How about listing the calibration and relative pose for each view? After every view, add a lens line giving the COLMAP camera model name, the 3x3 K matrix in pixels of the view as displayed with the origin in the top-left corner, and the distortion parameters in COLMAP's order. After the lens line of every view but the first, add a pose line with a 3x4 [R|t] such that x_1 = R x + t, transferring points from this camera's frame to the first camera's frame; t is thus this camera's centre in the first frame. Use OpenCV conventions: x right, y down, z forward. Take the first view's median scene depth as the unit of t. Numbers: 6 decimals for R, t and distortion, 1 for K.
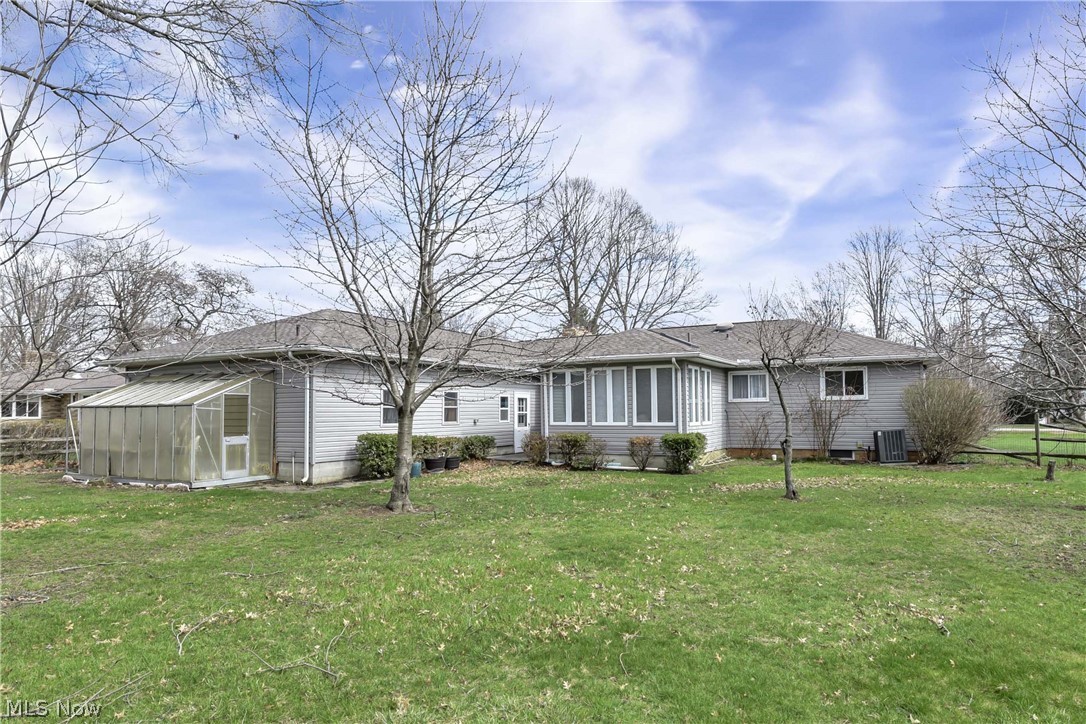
lens RADIAL K [[583.2, 0, 543.0], [0, 583.2, 362.0], [0, 0, 1]] dist [0.001105, -0.000143]
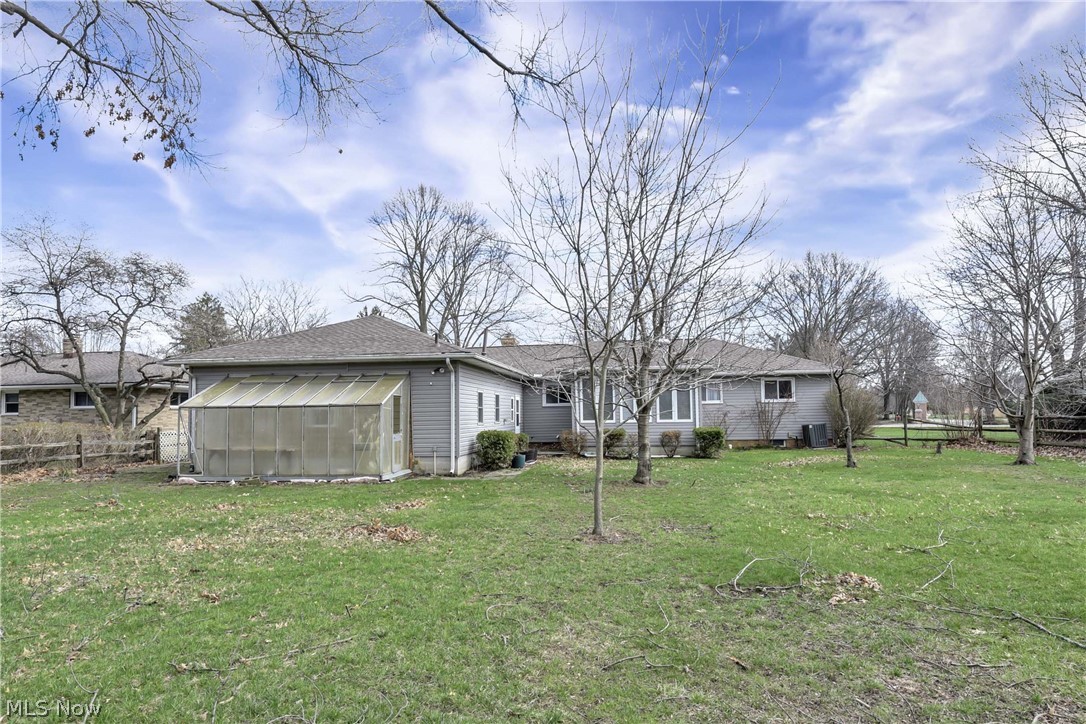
lens RADIAL K [[583.2, 0, 543.0], [0, 583.2, 362.0], [0, 0, 1]] dist [0.001105, -0.000143]
pose [[0.947161, 0.024109, 0.319851, -0.482001], [-0.023376, 0.999708, -0.006130, -0.007505], [-0.319905, -0.001671, 0.947448, -0.109897]]
